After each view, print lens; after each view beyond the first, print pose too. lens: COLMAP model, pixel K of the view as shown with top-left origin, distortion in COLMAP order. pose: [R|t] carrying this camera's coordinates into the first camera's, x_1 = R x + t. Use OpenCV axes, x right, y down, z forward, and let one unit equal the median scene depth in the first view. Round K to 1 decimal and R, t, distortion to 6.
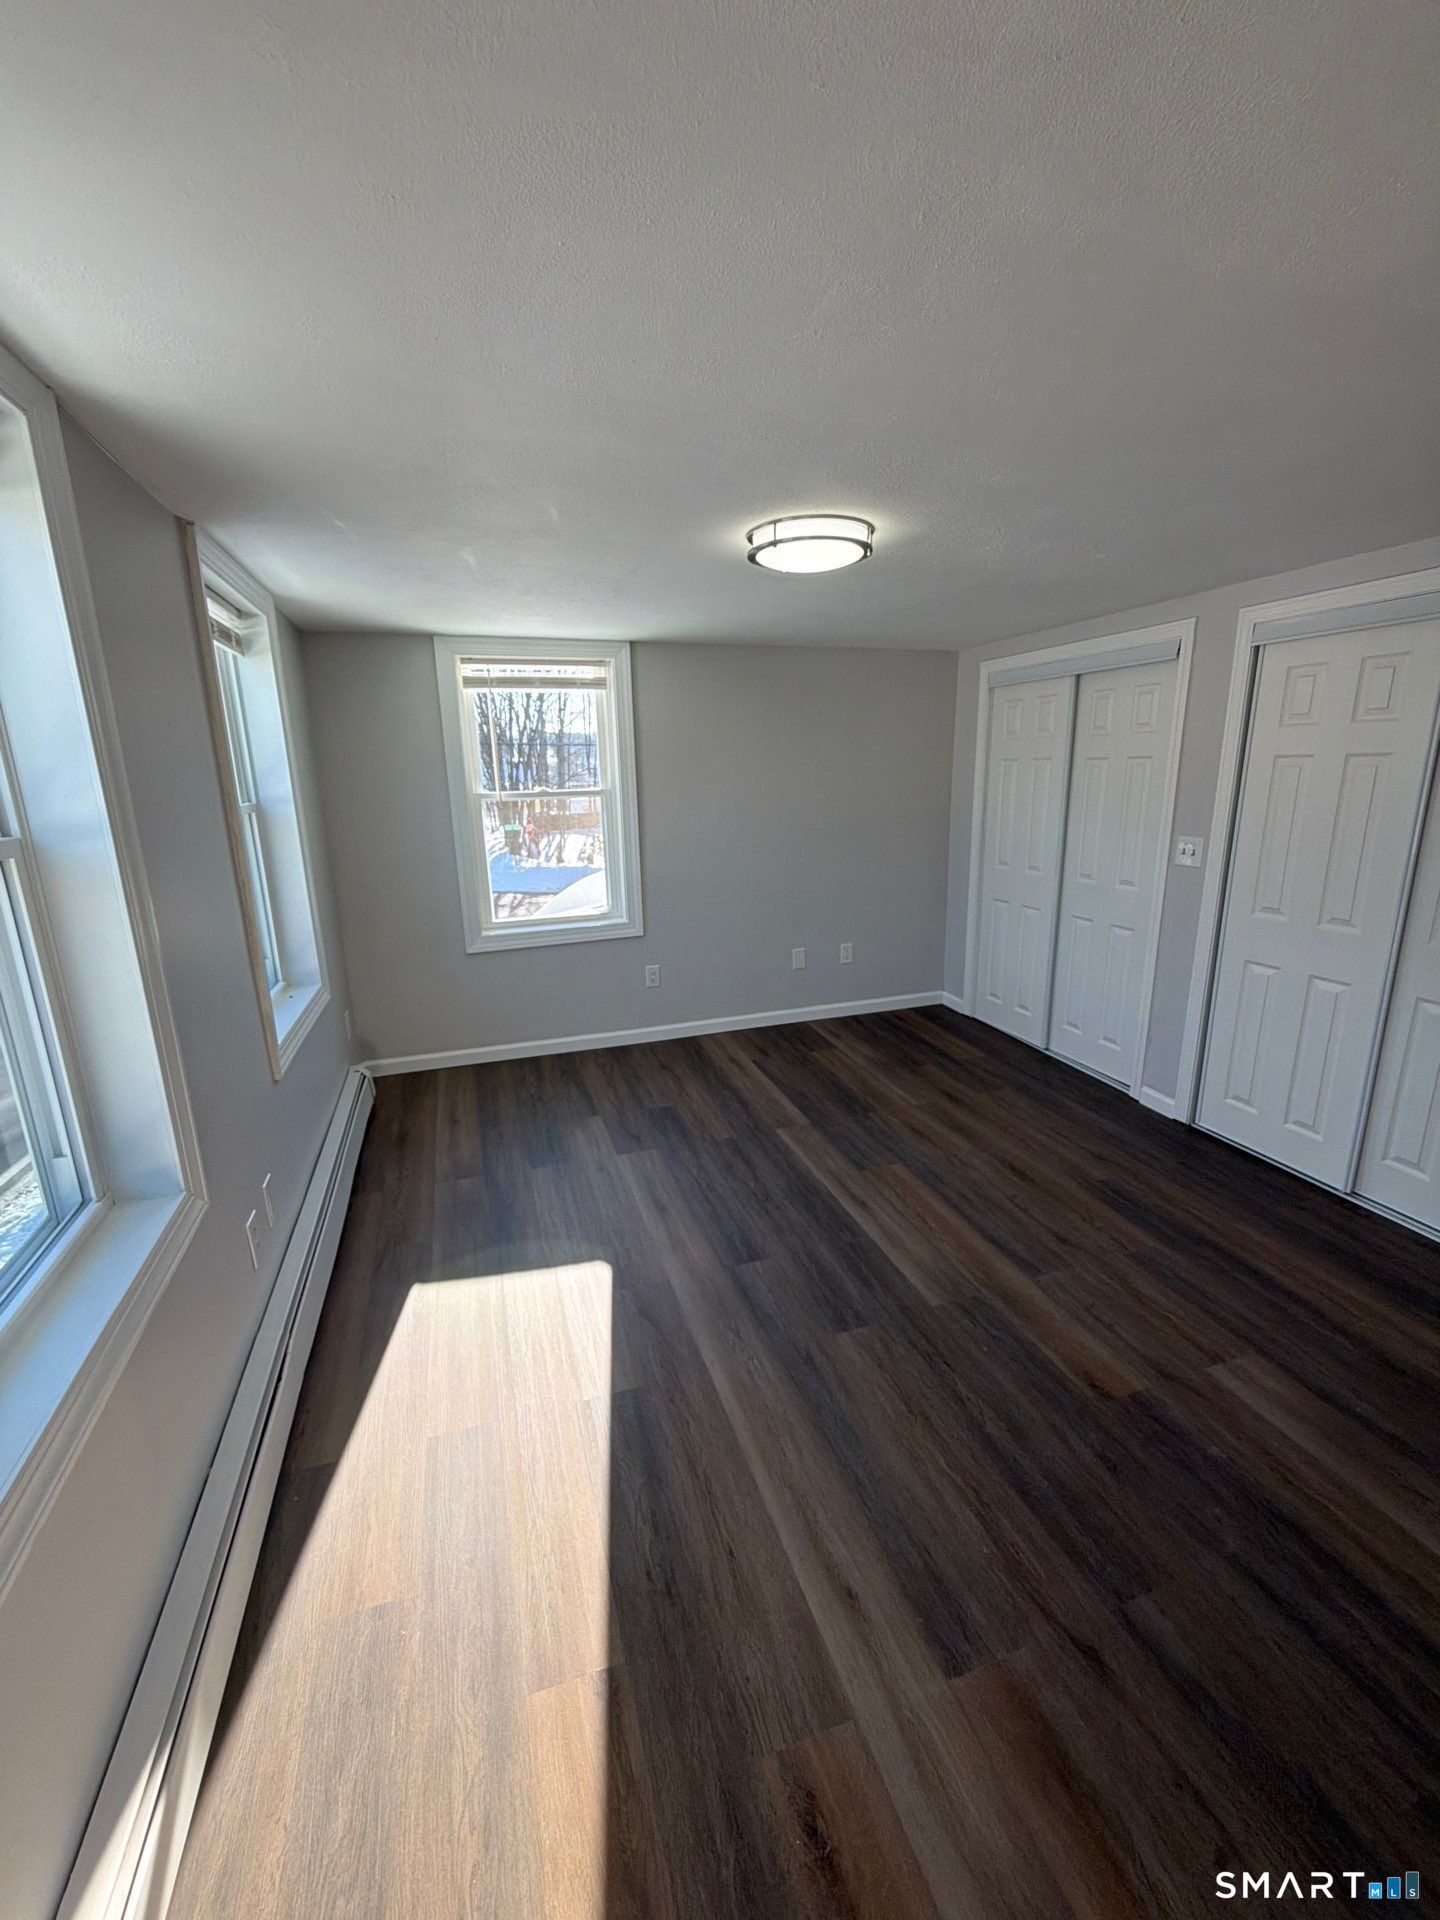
lens RADIAL K [[765.5, 0, 719.0], [0, 765.5, 959.2], [0, 0, 1]] dist [0.001759, 0.000327]
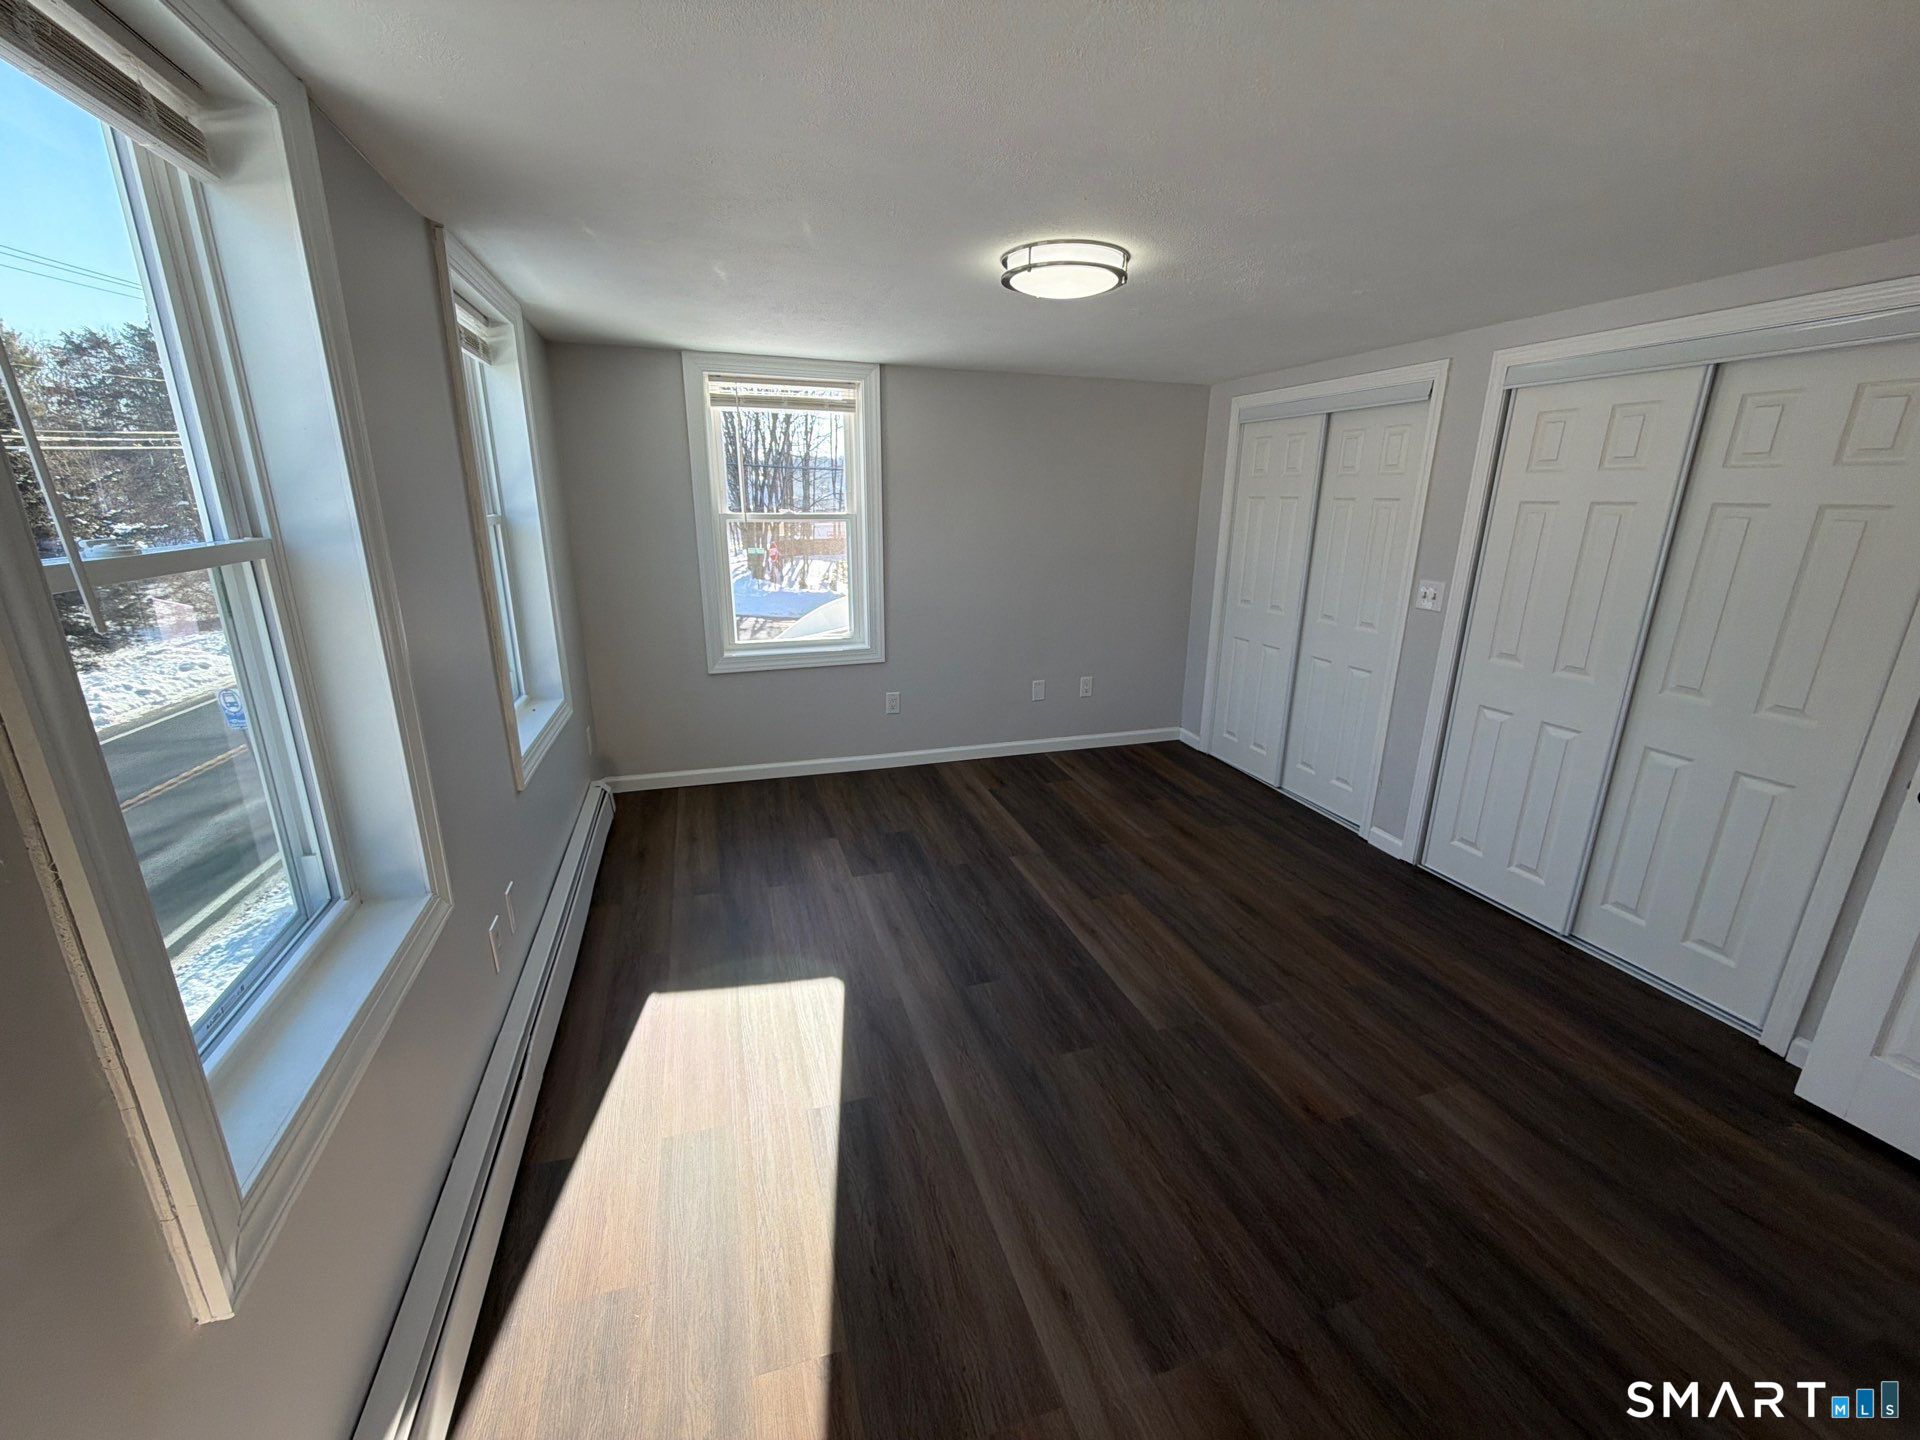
lens RADIAL K [[765.5, 0, 962.7], [0, 765.5, 719.7], [0, 0, 1]] dist [0.001759, 0.000327]
pose [[0.999473, 0.032079, 0.004994, 0.001294], [-0.032245, 0.998768, 0.037731, 0.006231], [-0.003778, -0.037872, 0.999275, -0.011623]]
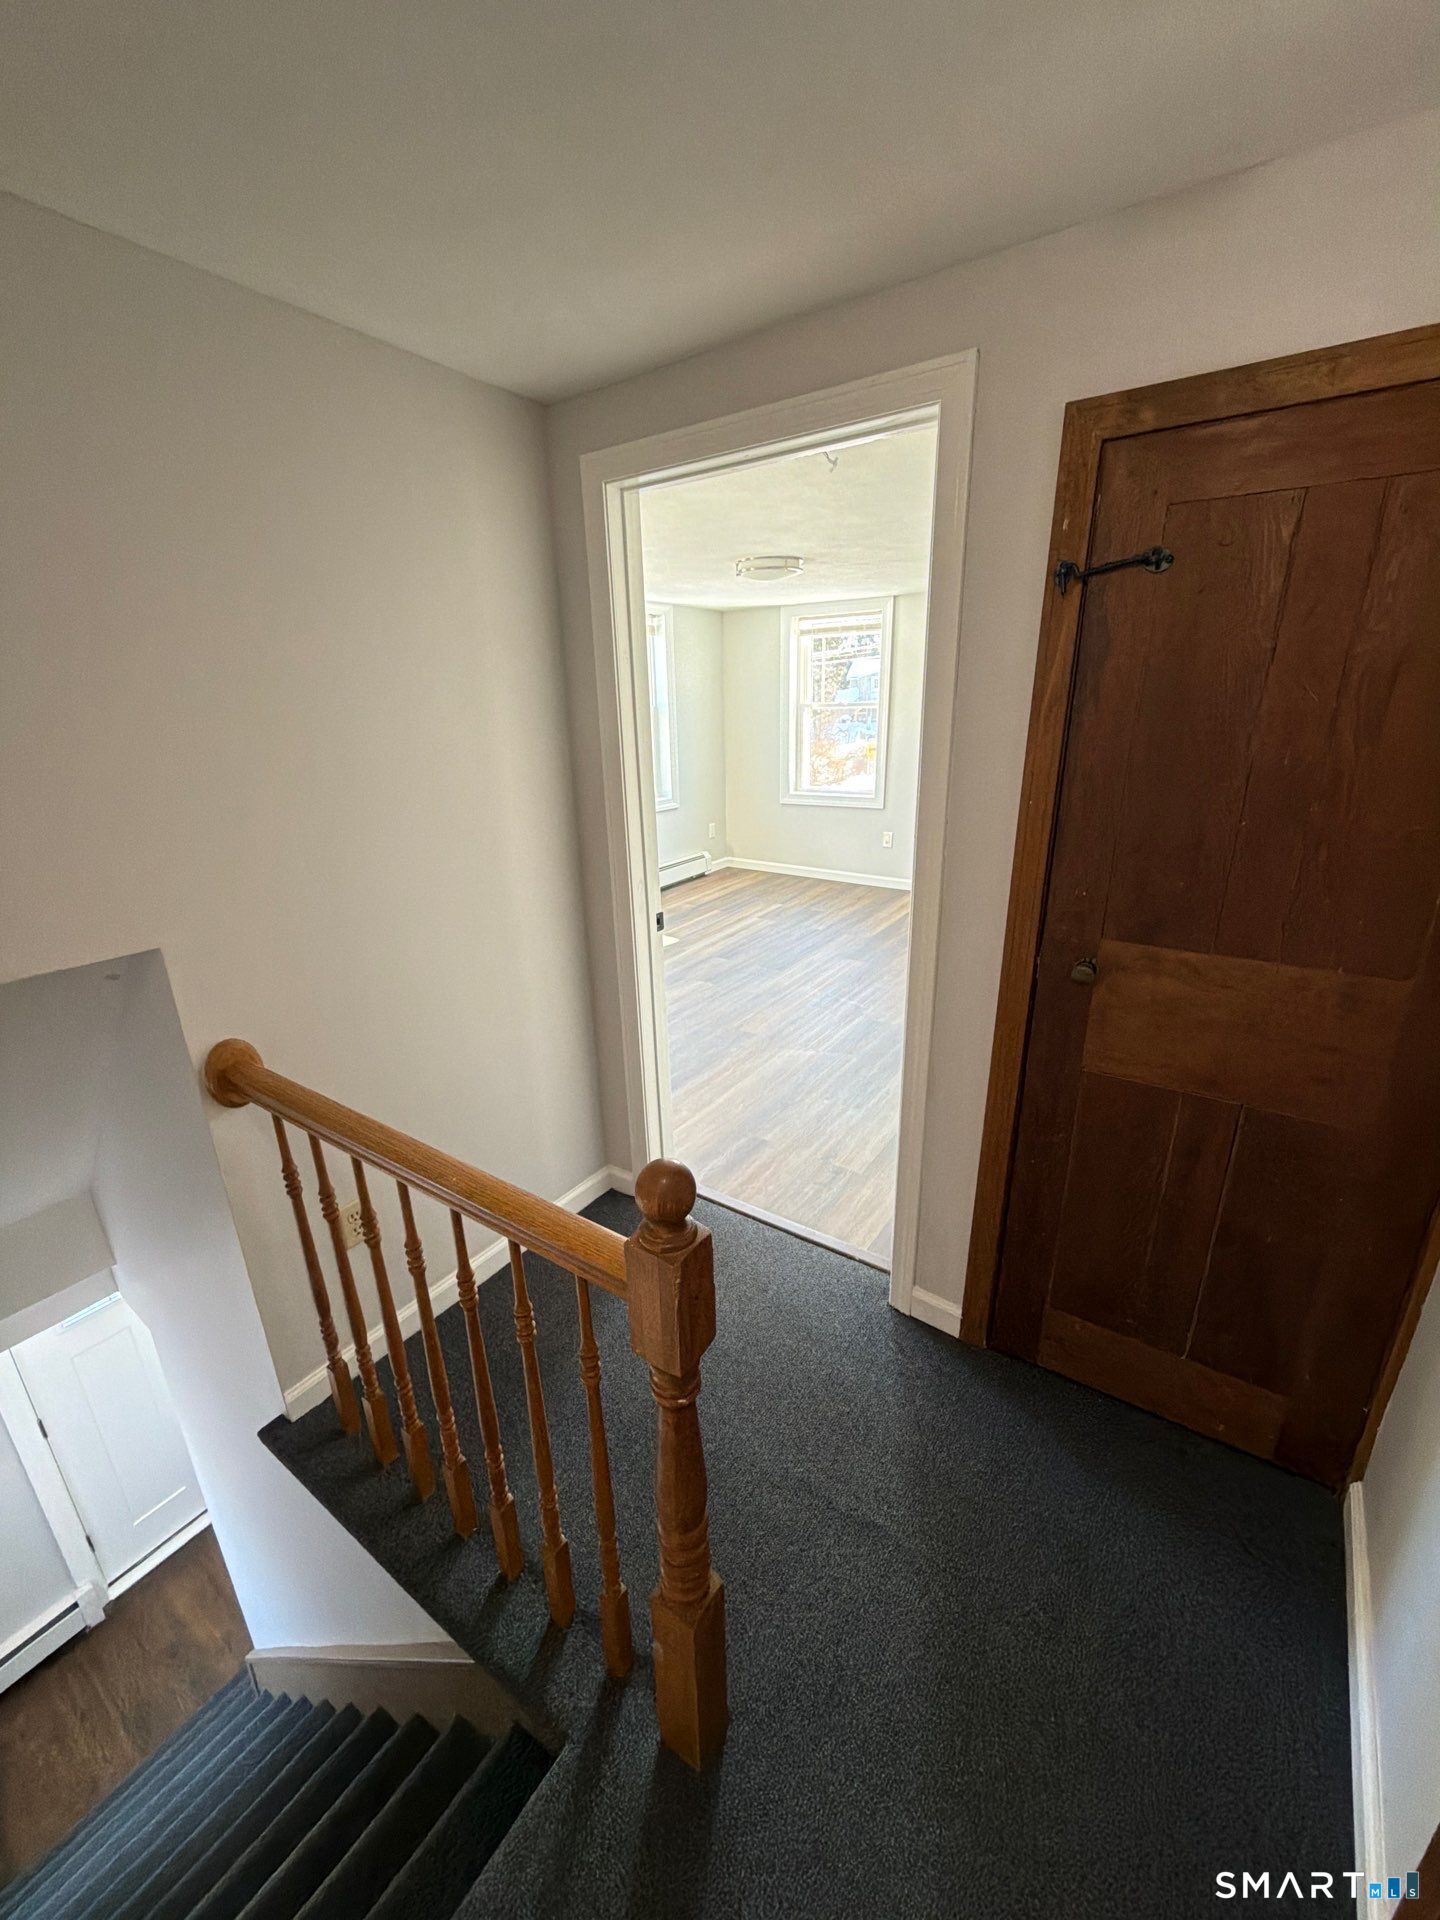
lens RADIAL K [[765.5, 0, 720.1], [0, 765.5, 964.3], [0, 0, 1]] dist [0.001759, 0.000327]
pose [[0.609431, 0.268171, -0.746108, 1.519673], [-0.182052, 0.963247, 0.197513, 0.037829], [0.771654, 0.015460, 0.635854, -0.236725]]
